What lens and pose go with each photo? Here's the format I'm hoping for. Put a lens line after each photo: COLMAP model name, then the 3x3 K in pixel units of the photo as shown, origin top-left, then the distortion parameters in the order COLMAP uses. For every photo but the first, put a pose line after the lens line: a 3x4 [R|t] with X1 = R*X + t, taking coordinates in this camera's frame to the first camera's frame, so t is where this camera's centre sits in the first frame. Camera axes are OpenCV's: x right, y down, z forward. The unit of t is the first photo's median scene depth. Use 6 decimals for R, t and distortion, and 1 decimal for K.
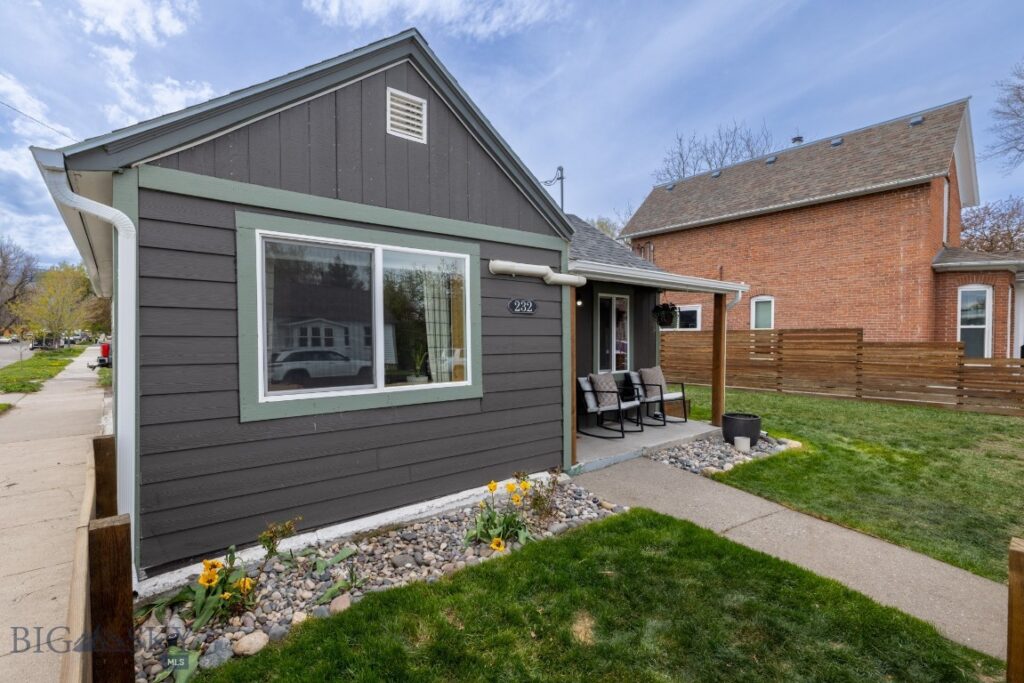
lens RADIAL K [[443.5, 0, 512.0], [0, 443.5, 341.5], [0, 0, 1]] dist [-0.001998, 0.000006]
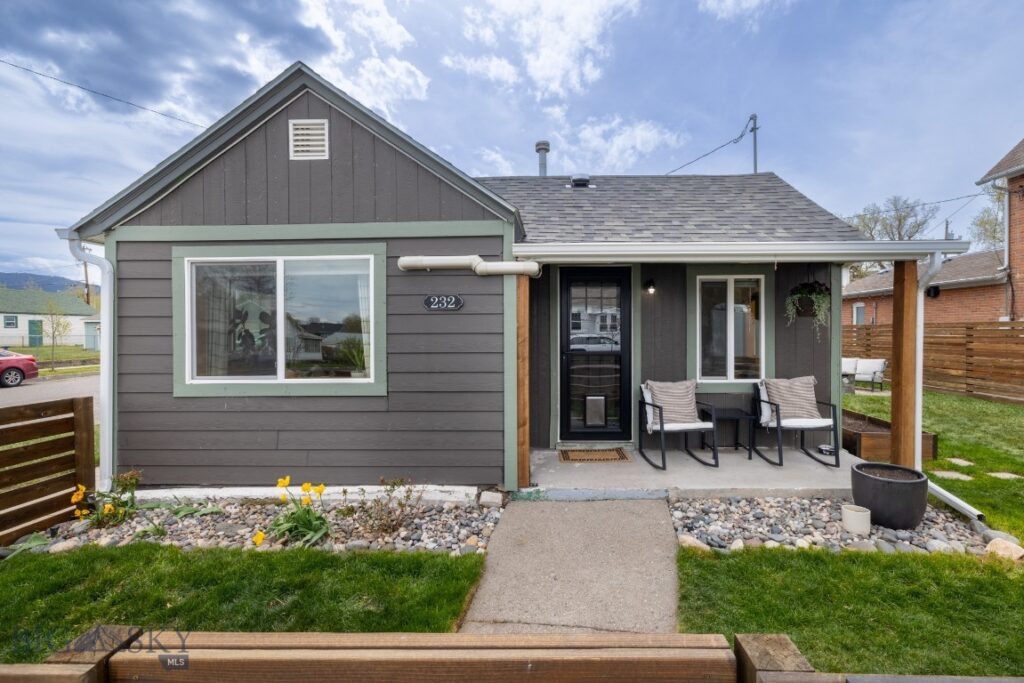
lens RADIAL K [[436.6, 0, 513.3], [0, 436.6, 330.1], [0, 0, 1]] dist [0.002529, 0.000138]
pose [[0.787489, -0.003505, -0.616318, 0.778123], [-0.003116, 0.999948, -0.009667, -0.013424], [0.616320, 0.009533, 0.787438, 0.409465]]
